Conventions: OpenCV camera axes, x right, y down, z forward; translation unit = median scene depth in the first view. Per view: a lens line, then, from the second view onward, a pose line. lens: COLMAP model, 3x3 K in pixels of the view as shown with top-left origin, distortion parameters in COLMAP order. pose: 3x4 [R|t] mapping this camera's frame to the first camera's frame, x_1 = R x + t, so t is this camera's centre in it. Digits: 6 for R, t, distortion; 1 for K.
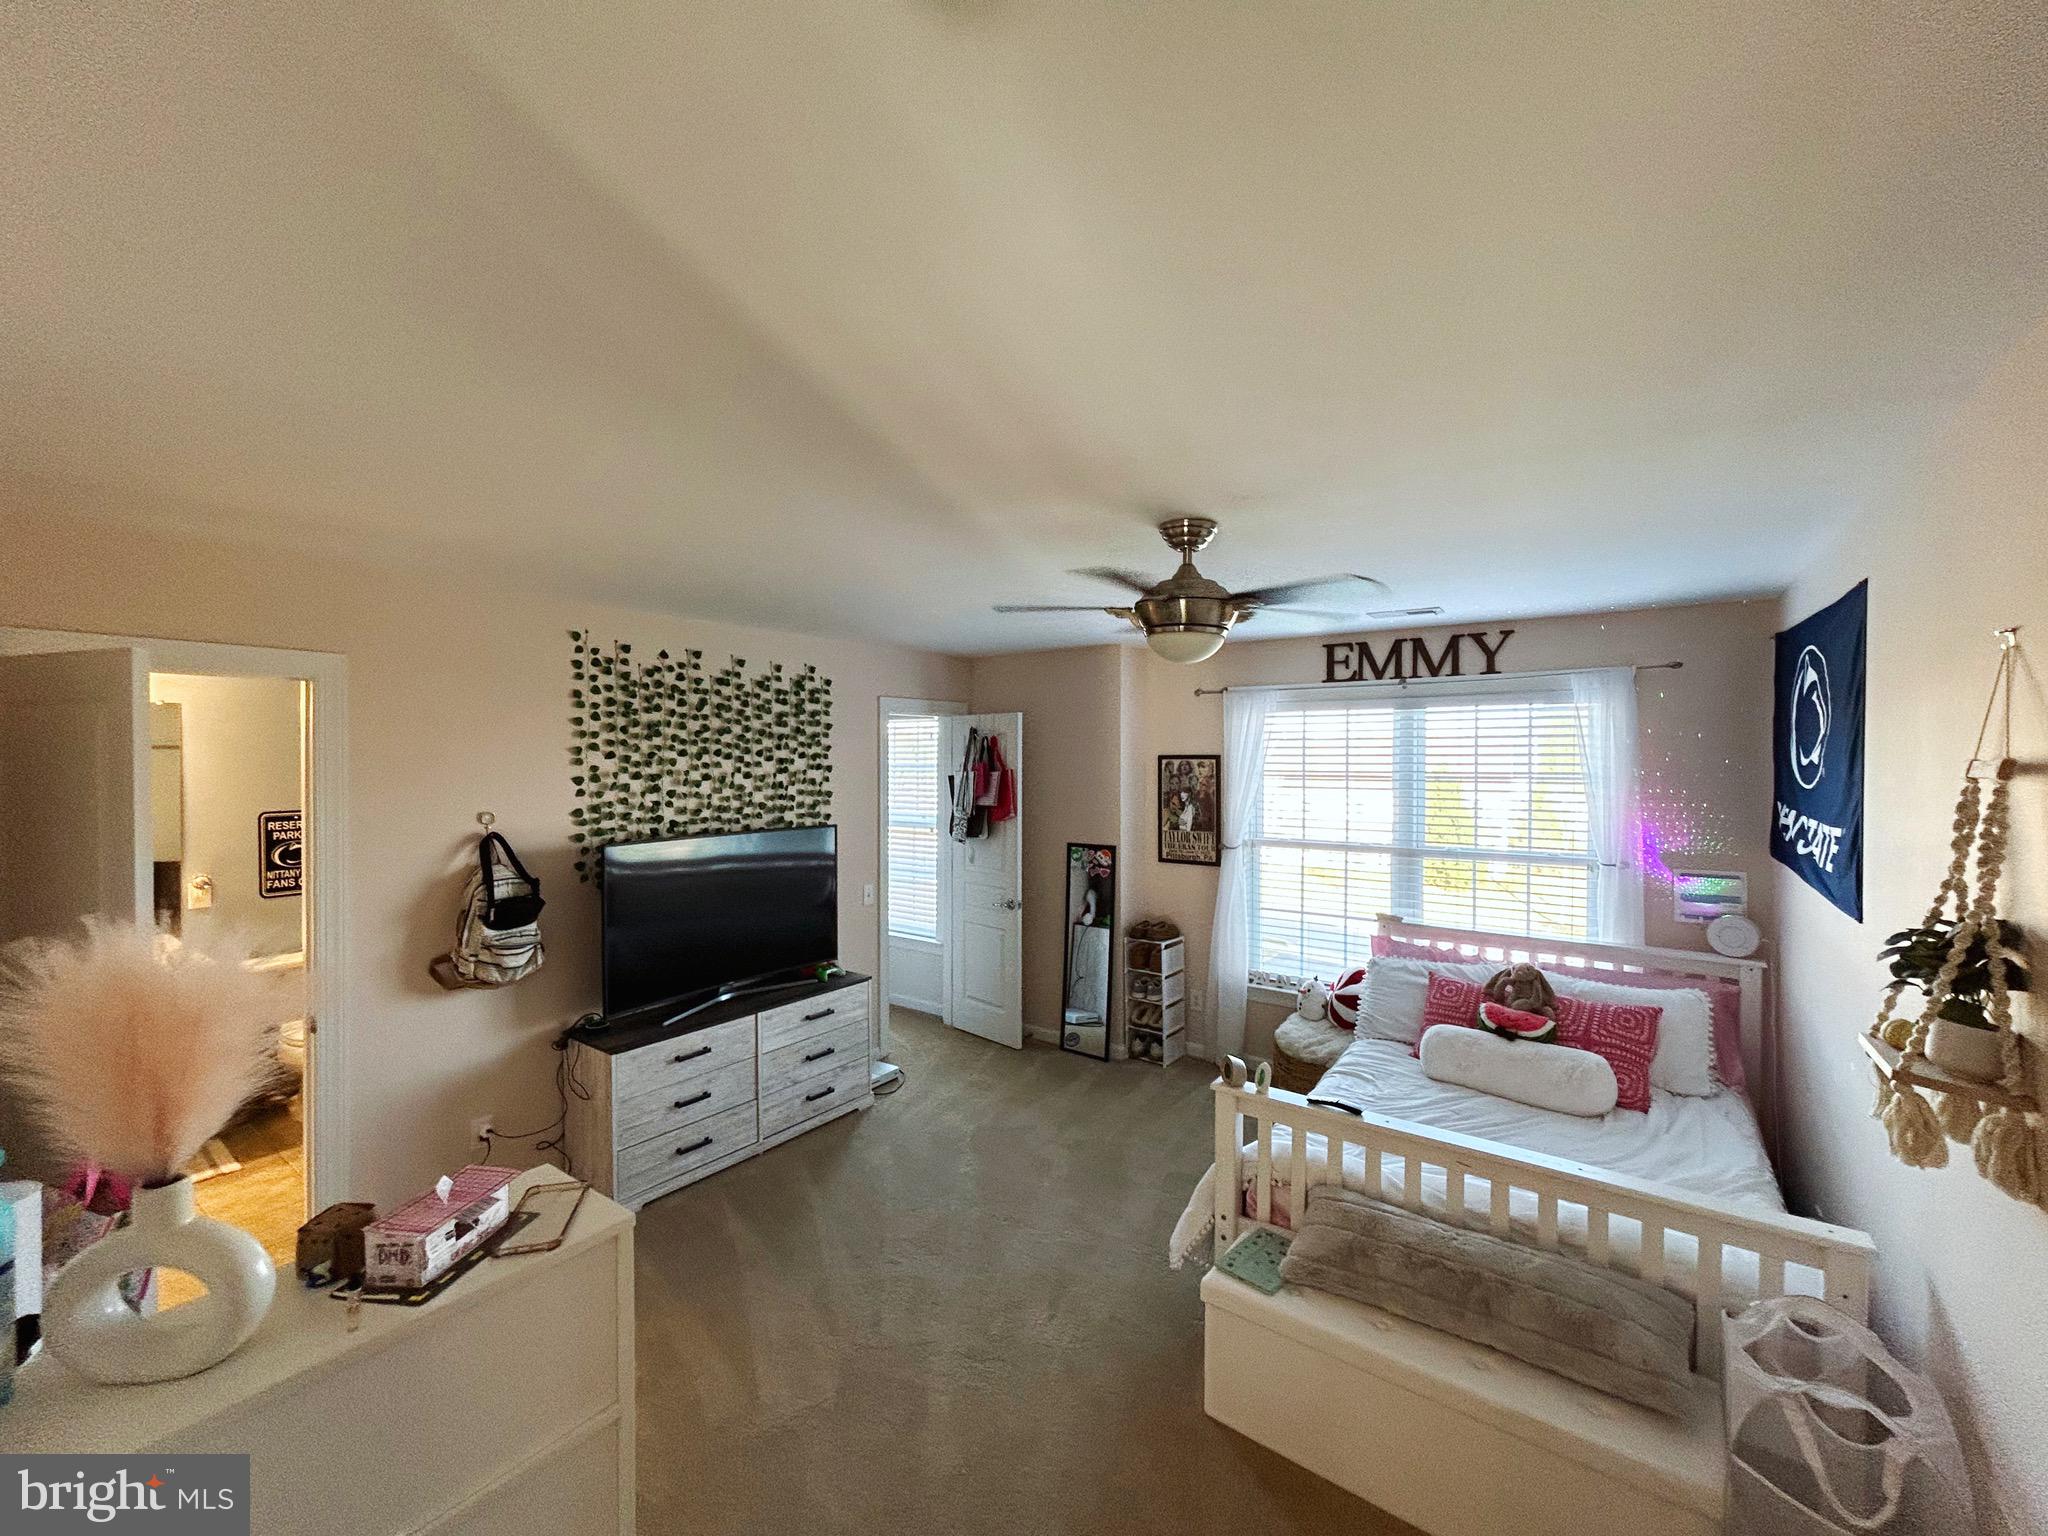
lens RADIAL K [[827.4, 0, 1027.2], [0, 827.4, 766.2], [0, 0, 1]] dist [-0.003848, -0.000191]
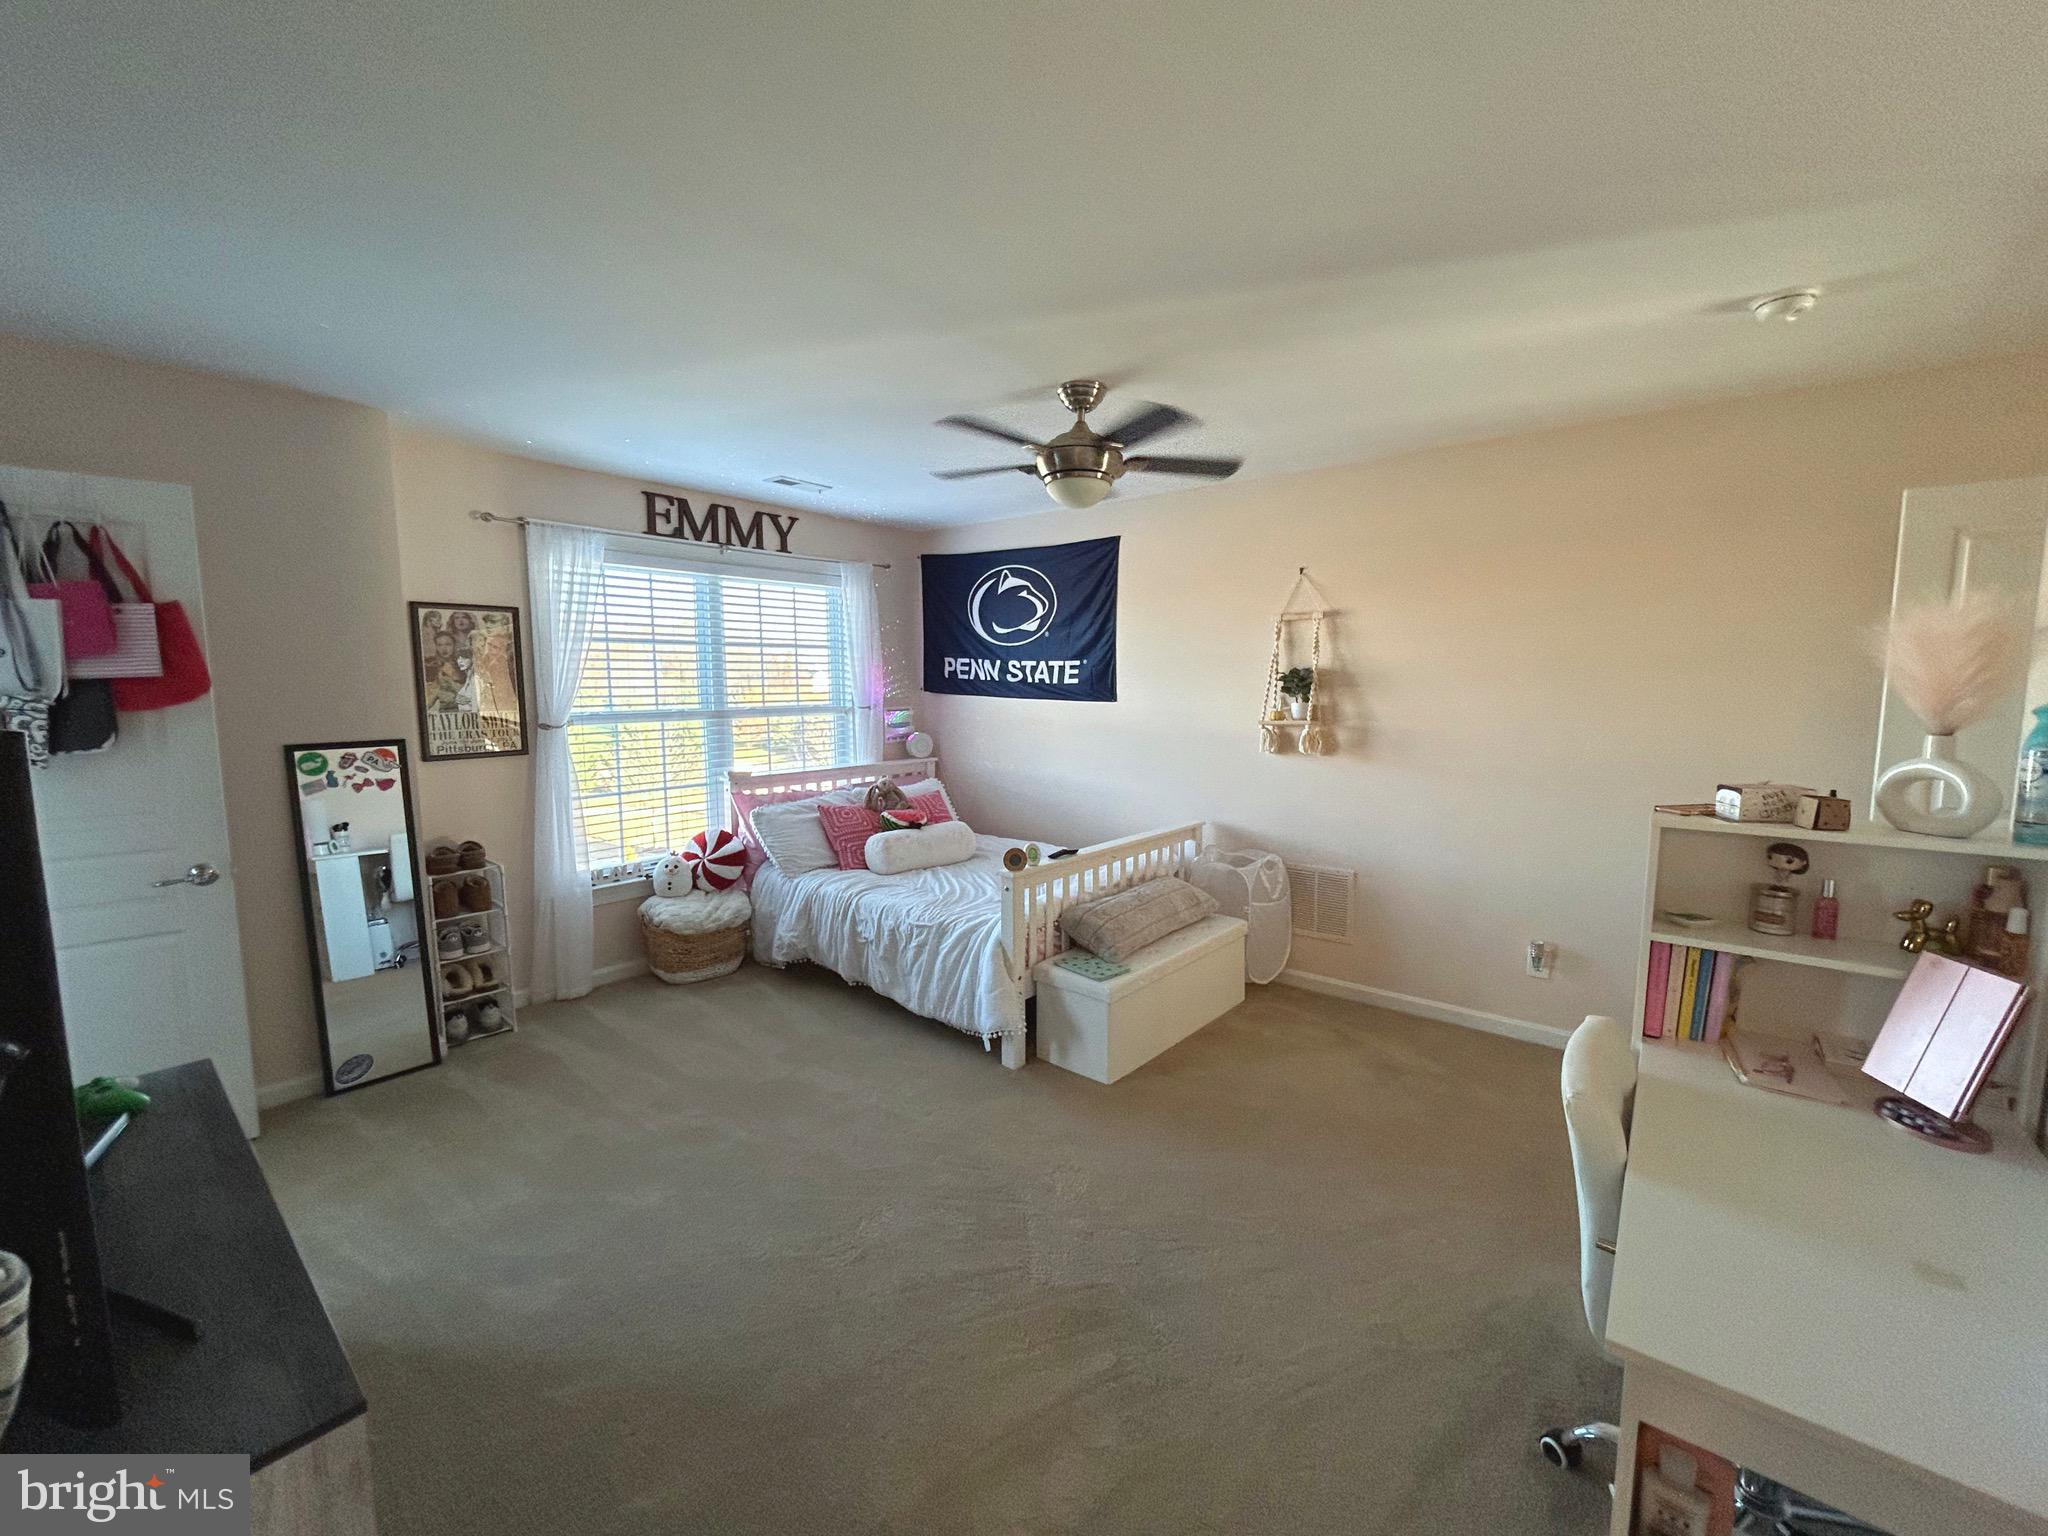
lens RADIAL K [[827.4, 0, 1031.1], [0, 827.4, 769.9], [0, 0, 1]] dist [-0.003848, -0.000191]
pose [[0.057503, -0.110703, 0.992189, -0.560974], [0.011719, 0.993839, 0.110208, 0.062830], [-0.998277, 0.005290, 0.058446, 0.541585]]
